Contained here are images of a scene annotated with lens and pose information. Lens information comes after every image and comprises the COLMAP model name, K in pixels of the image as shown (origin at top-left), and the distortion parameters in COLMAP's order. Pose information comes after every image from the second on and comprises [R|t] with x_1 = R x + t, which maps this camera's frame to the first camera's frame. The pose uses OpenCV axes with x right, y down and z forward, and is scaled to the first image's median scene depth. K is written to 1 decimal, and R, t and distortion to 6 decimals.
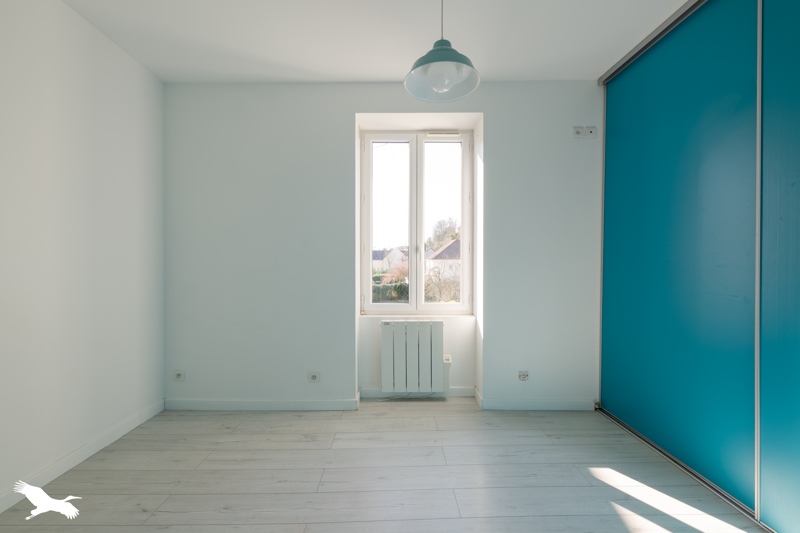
lens RADIAL K [[333.4, 0, 400.0], [0, 333.4, 262.4], [0, 0, 1]] dist [0.000288, -0.000034]
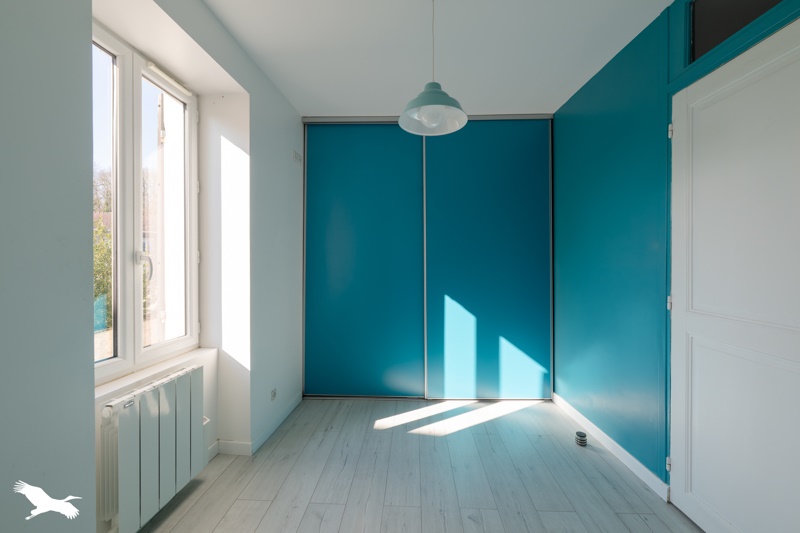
lens RADIAL K [[333.4, 0, 400.0], [0, 333.4, 262.4], [0, 0, 1]] dist [0.000288, -0.000034]
pose [[0.078457, -0.004698, 0.996906, -0.581905], [0.008530, 0.999955, 0.004041, -0.035599], [-0.996881, 0.008186, 0.078493, 0.615508]]
